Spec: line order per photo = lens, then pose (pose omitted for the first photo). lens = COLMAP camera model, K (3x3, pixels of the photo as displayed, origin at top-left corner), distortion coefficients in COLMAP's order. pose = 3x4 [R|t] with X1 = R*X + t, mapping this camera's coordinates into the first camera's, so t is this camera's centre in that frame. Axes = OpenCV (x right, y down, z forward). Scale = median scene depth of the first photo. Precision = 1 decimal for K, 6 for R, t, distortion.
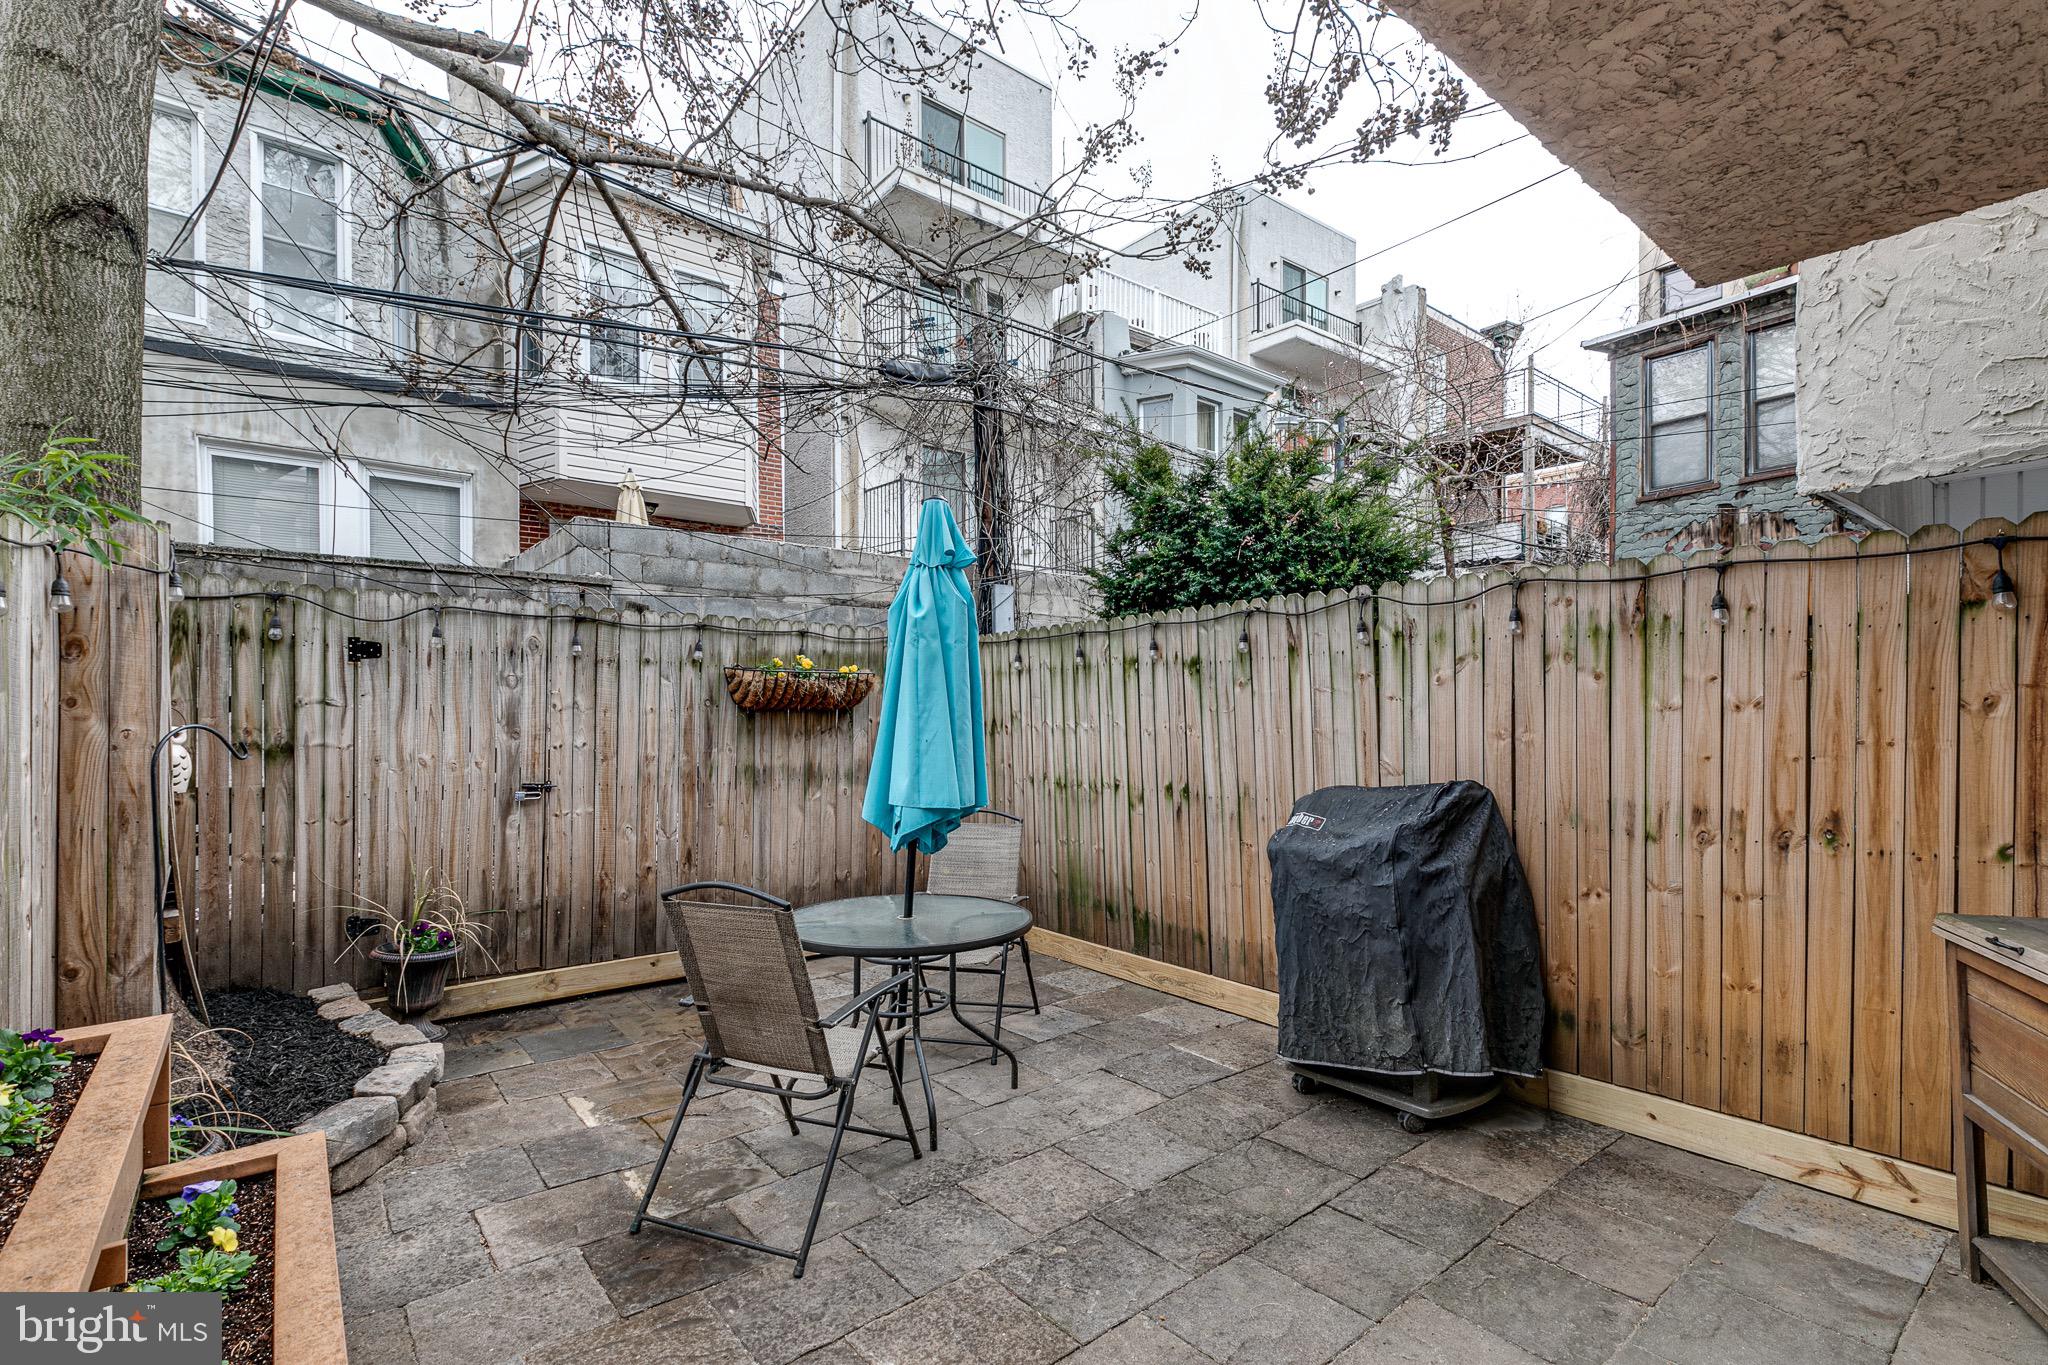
lens RADIAL K [[912.5, 0, 1050.9], [0, 912.5, 712.6], [0, 0, 1]] dist [0.004965, 0.001573]
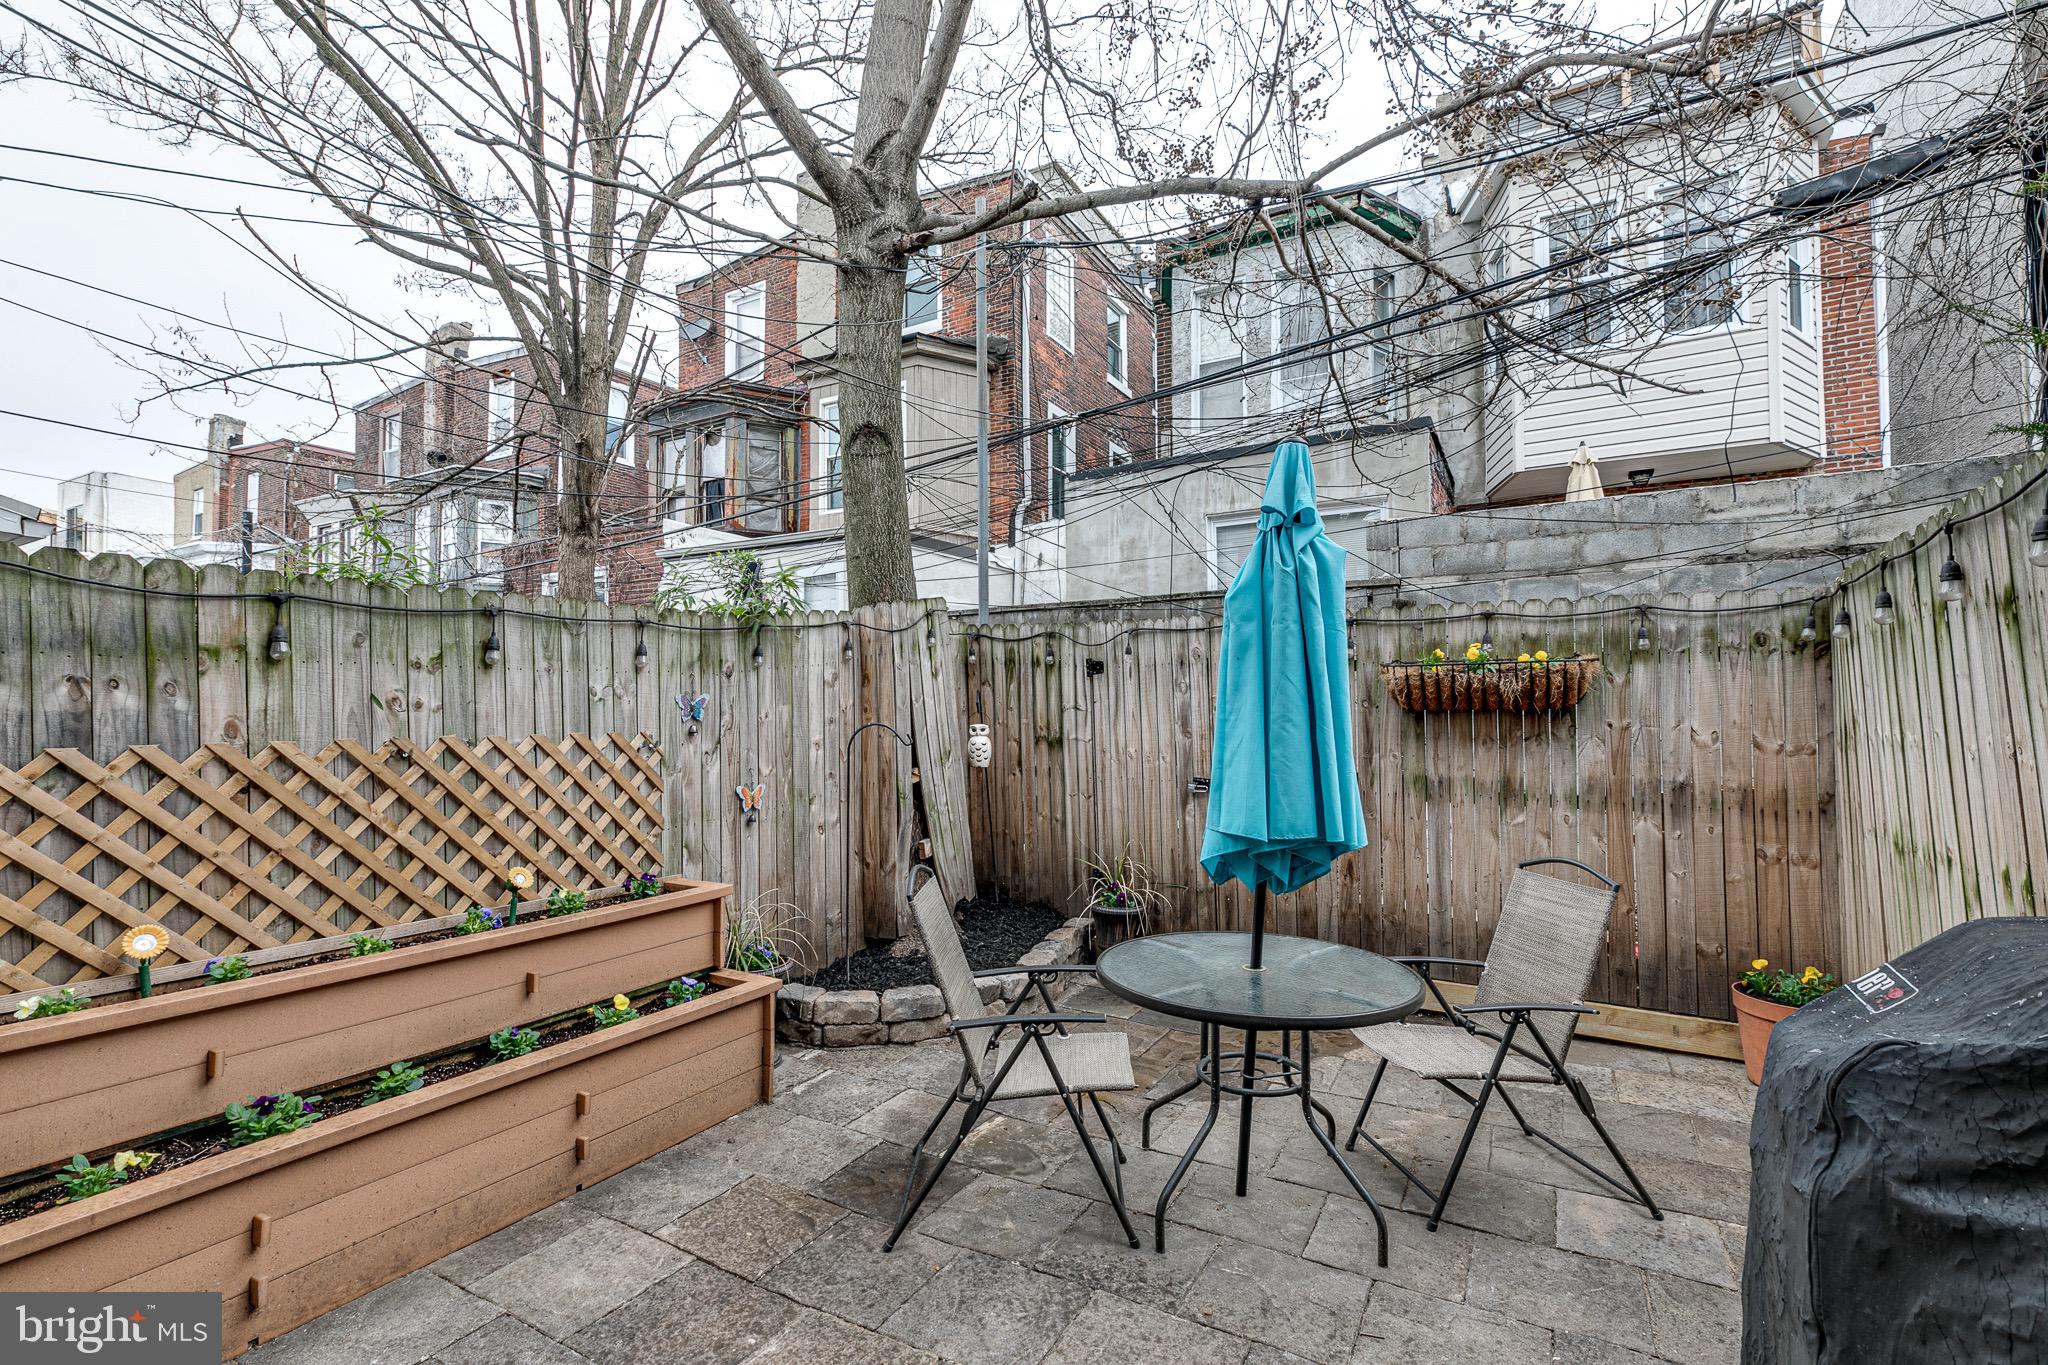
lens RADIAL K [[912.5, 0, 1025.3], [0, 912.5, 686.1], [0, 0, 1]] dist [0.004965, 0.001573]
pose [[0.358872, -0.031446, -0.932857, 0.404667], [0.003155, 0.999467, -0.032478, 0.000497], [0.933381, 0.008713, 0.358780, 0.393936]]
